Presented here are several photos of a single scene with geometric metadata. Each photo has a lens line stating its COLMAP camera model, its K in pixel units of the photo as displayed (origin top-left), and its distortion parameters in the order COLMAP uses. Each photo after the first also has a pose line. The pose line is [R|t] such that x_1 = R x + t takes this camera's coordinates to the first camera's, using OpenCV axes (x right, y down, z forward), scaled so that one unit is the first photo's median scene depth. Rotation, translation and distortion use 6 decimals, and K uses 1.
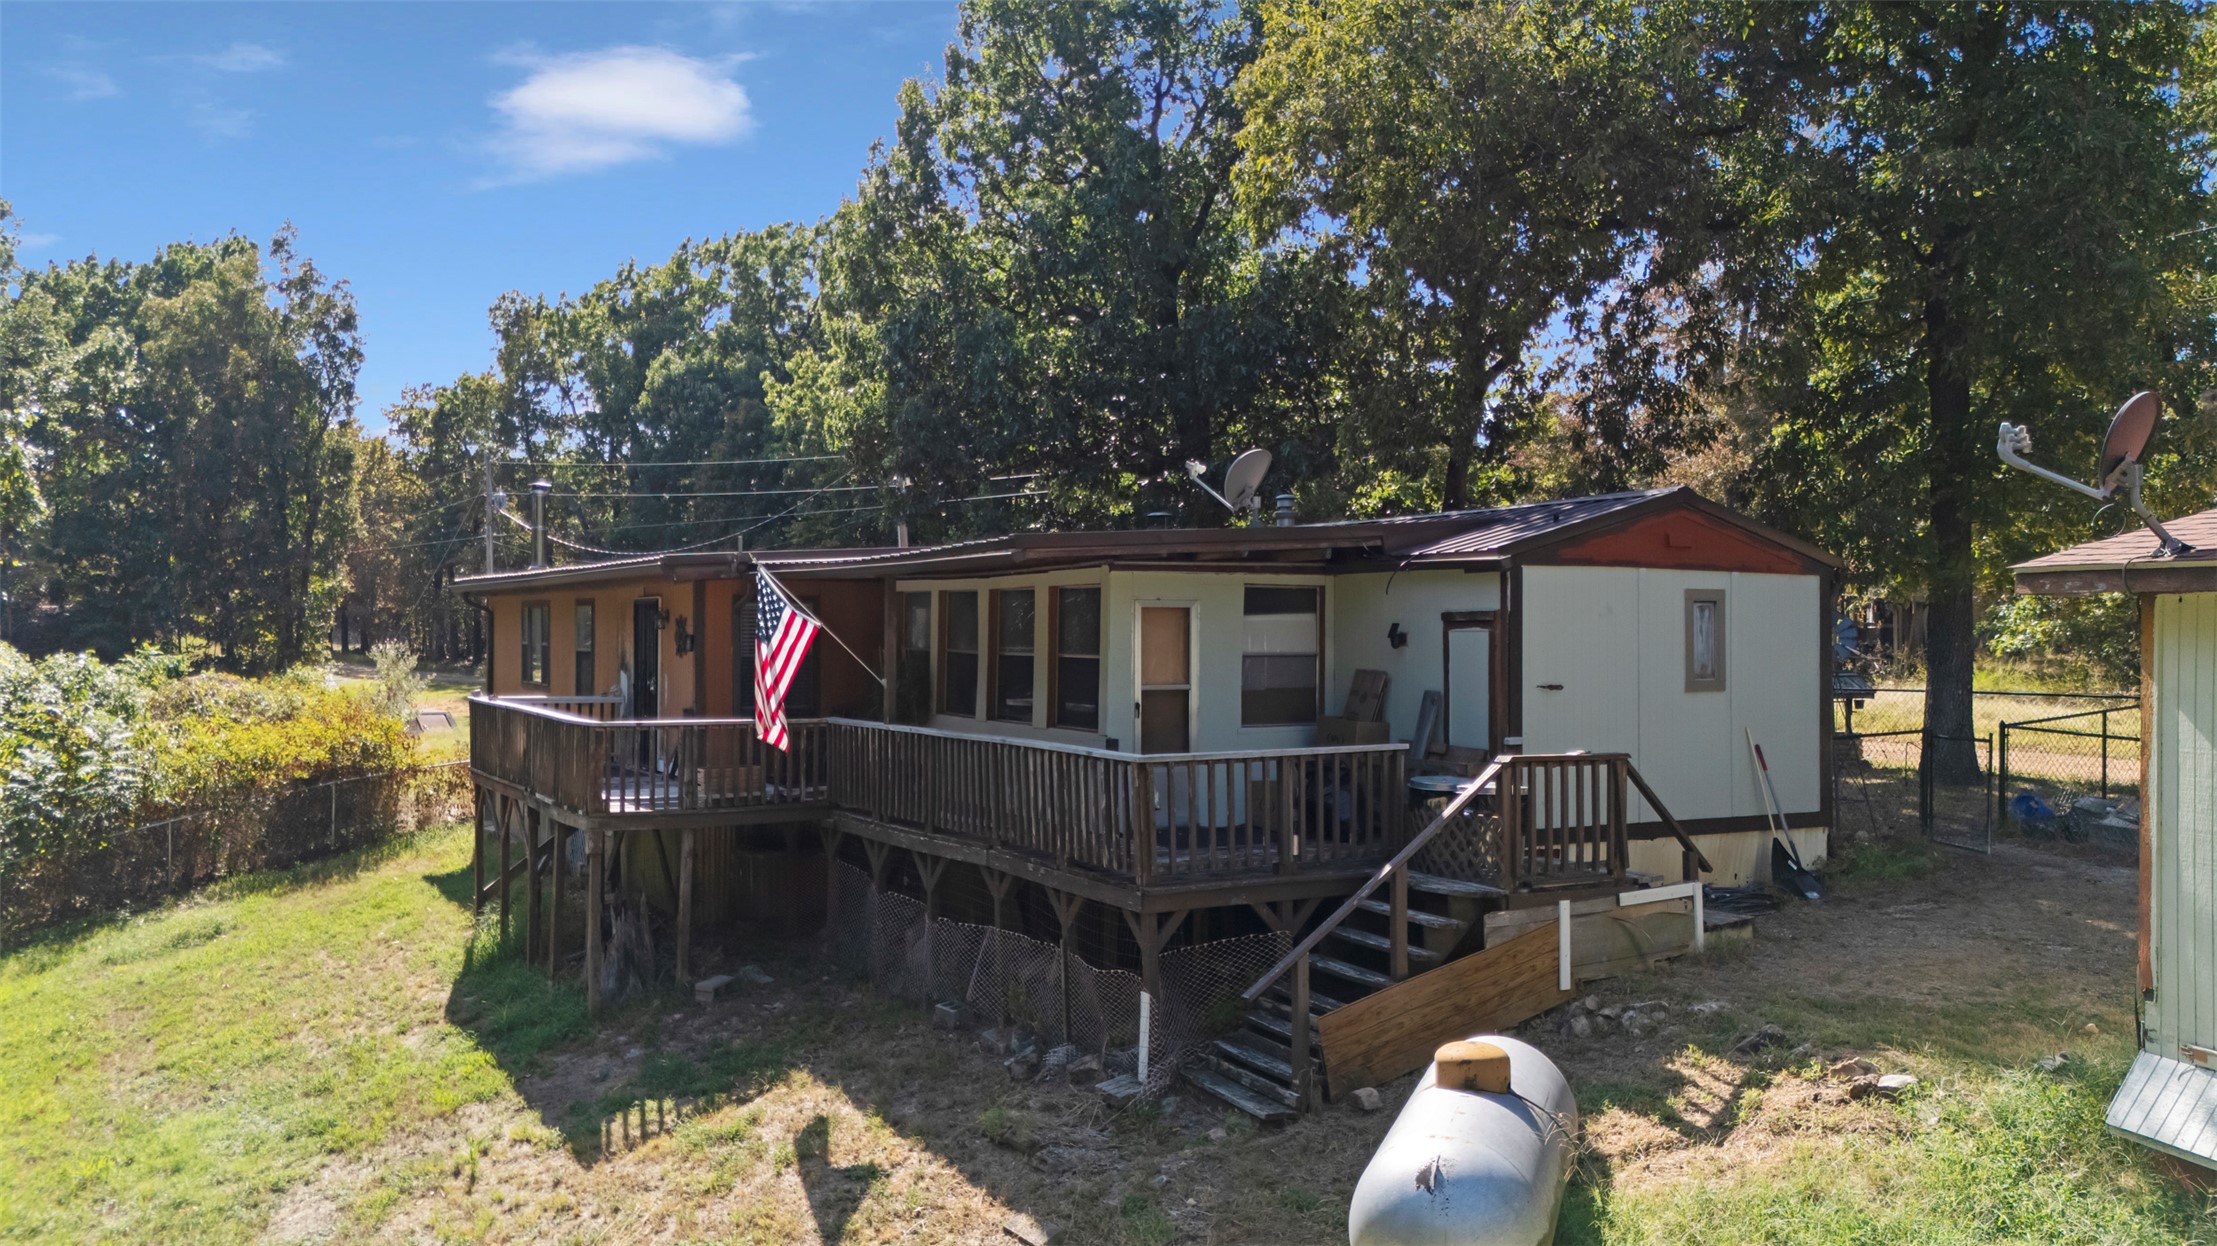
lens RADIAL K [[1611.1, 0, 1108.5], [0, 1611.1, 623.0], [0, 0, 1]] dist [0.117290, -0.134530]
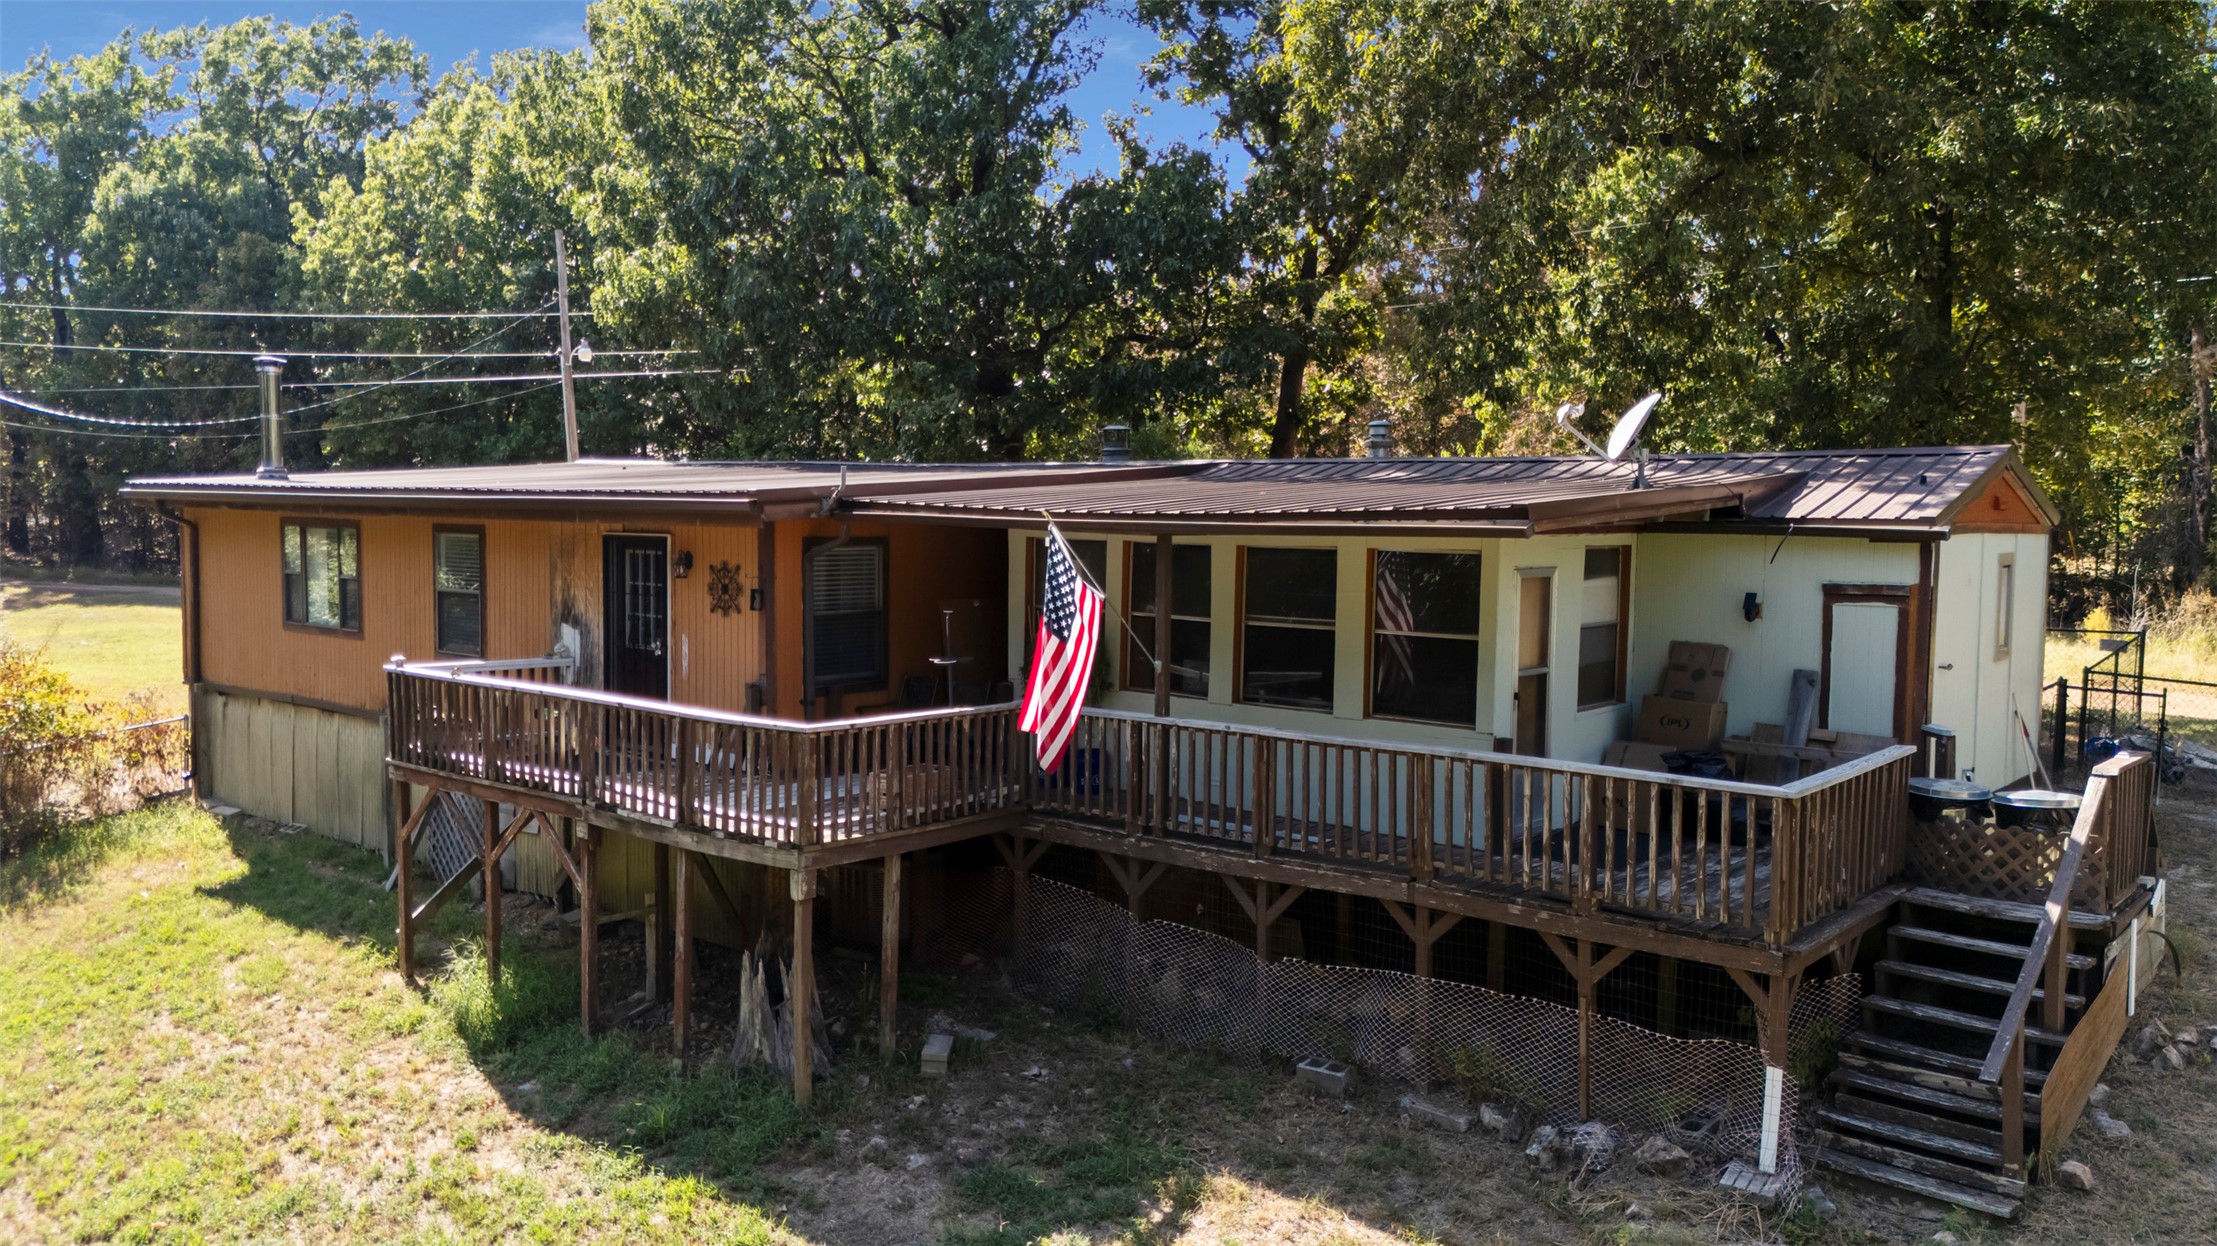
lens RADIAL K [[1611.1, 0, 1108.5], [0, 1611.1, 623.0], [0, 0, 1]] dist [0.117290, -0.134530]
pose [[0.942651, -0.016385, 0.333378, -0.377822], [-0.010132, 0.996929, 0.077646, -0.041321], [-0.333627, -0.076571, 0.939590, 0.218446]]
